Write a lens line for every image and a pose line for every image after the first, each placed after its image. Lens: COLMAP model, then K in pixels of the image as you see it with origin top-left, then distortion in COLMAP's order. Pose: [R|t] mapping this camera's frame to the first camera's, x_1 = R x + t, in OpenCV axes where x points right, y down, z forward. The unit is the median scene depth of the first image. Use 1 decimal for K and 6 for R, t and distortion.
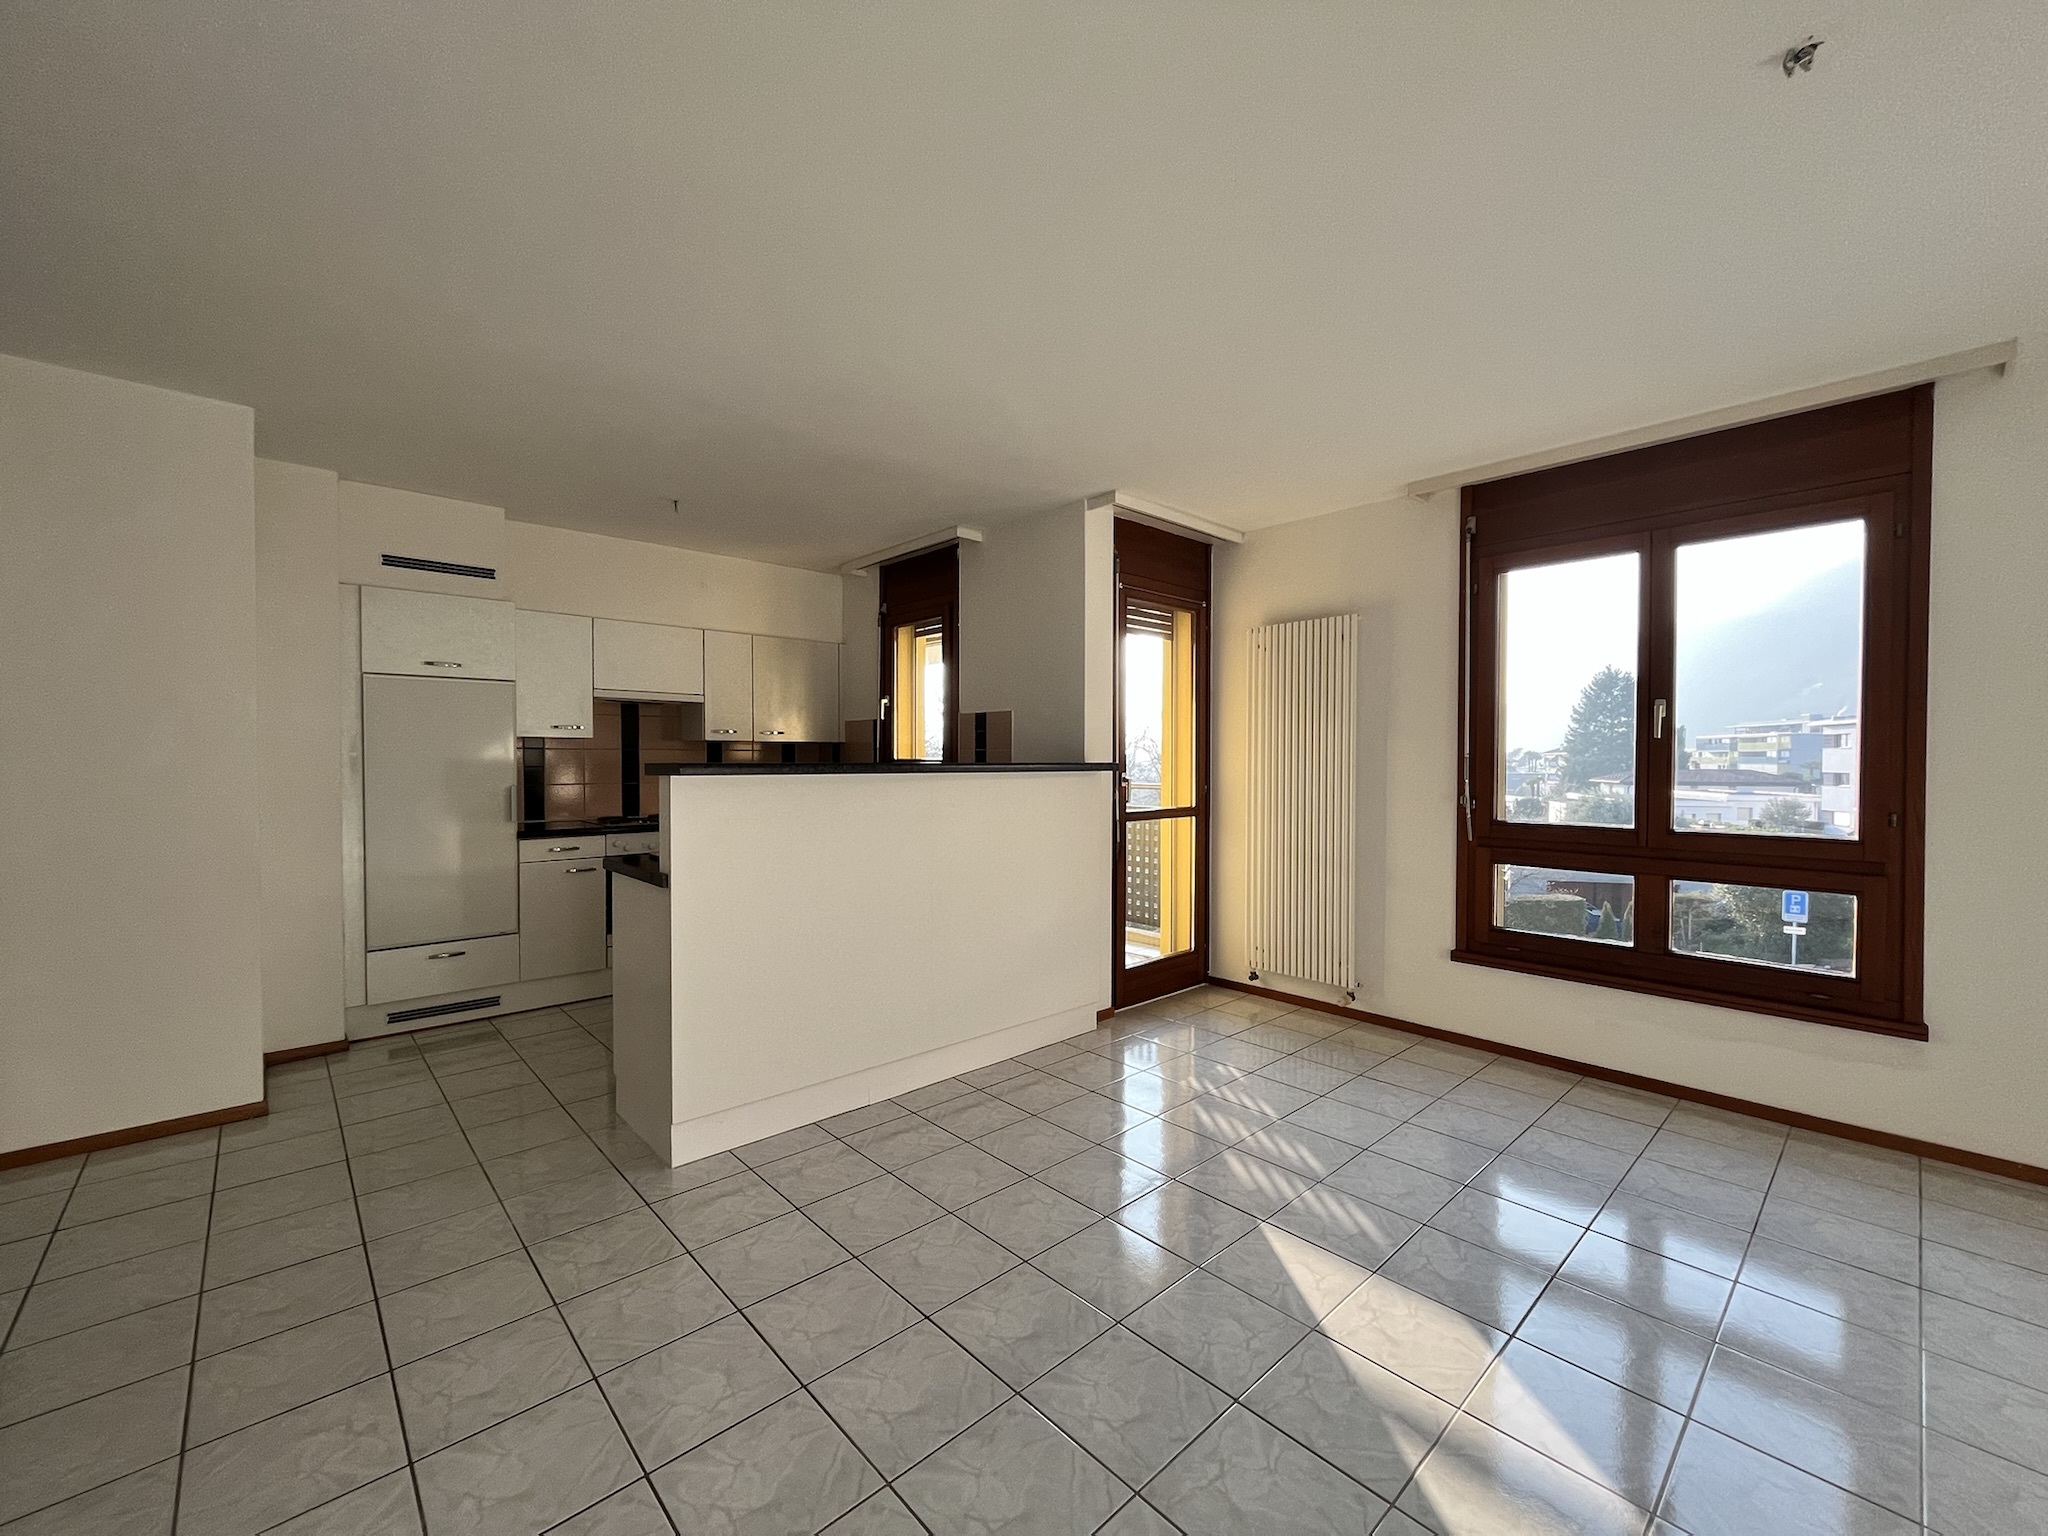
lens RADIAL K [[831.8, 0, 1019.8], [0, 831.8, 757.9], [0, 0, 1]] dist [0.001543, 0.000303]
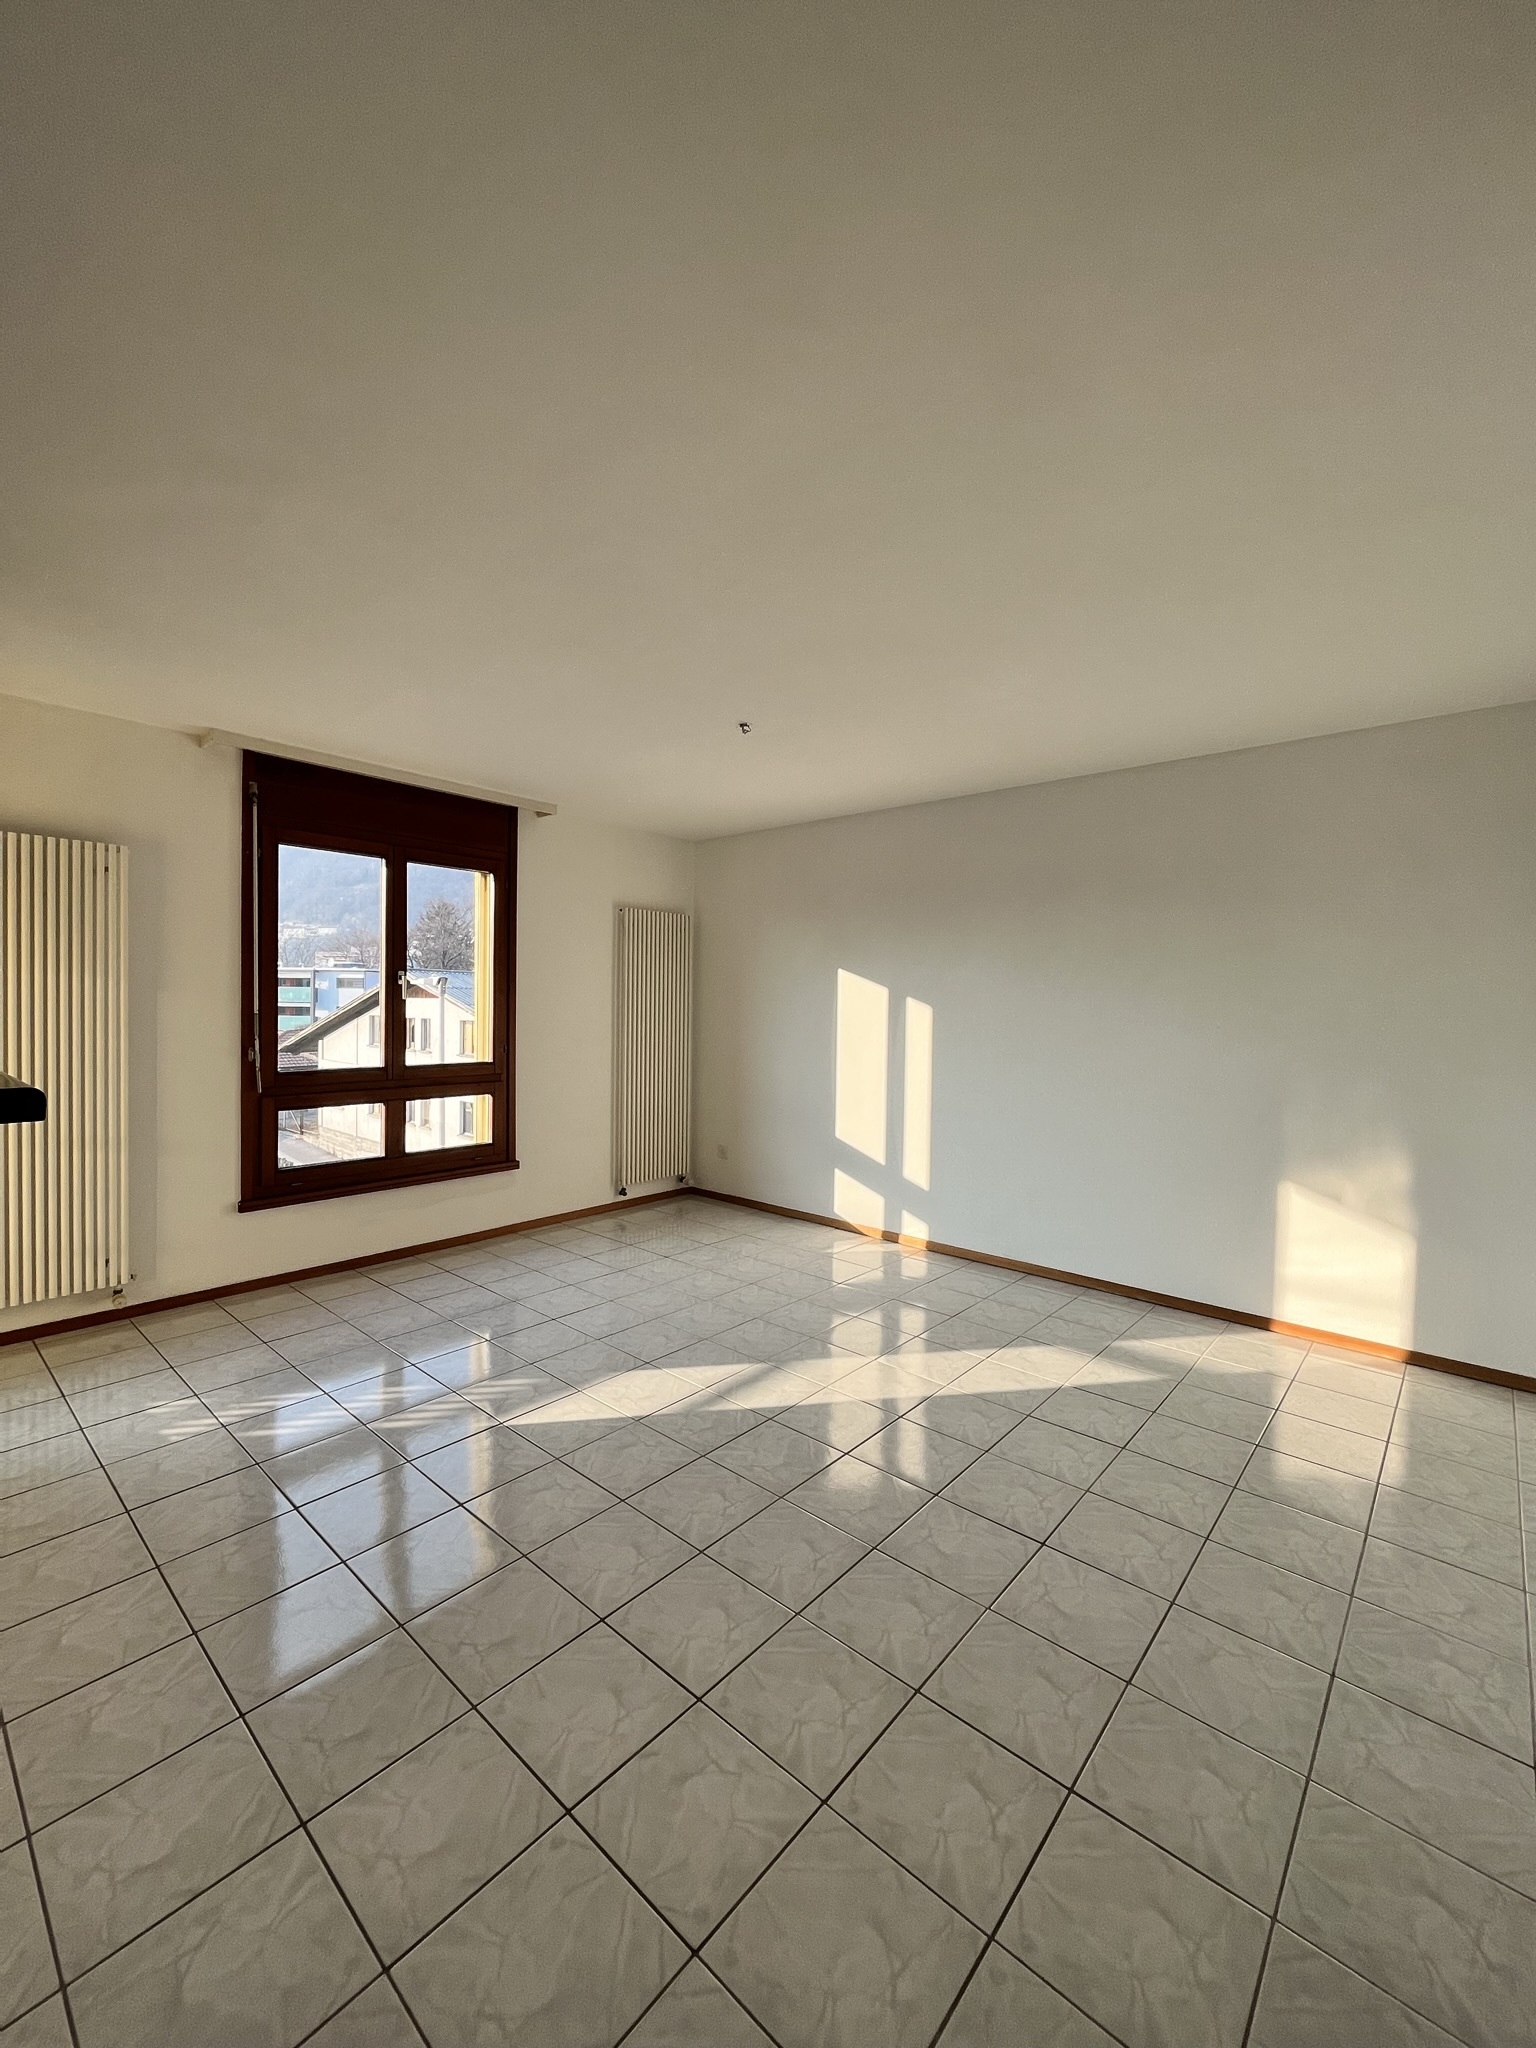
lens RADIAL K [[831.8, 0, 755.3], [0, 831.8, 1004.6], [0, 0, 1]] dist [0.001543, 0.000303]
pose [[-0.098481, -0.005377, 0.995124, -0.568771], [-0.014367, 0.999889, 0.003981, -0.025718], [-0.995035, -0.013905, -0.098548, 0.484565]]
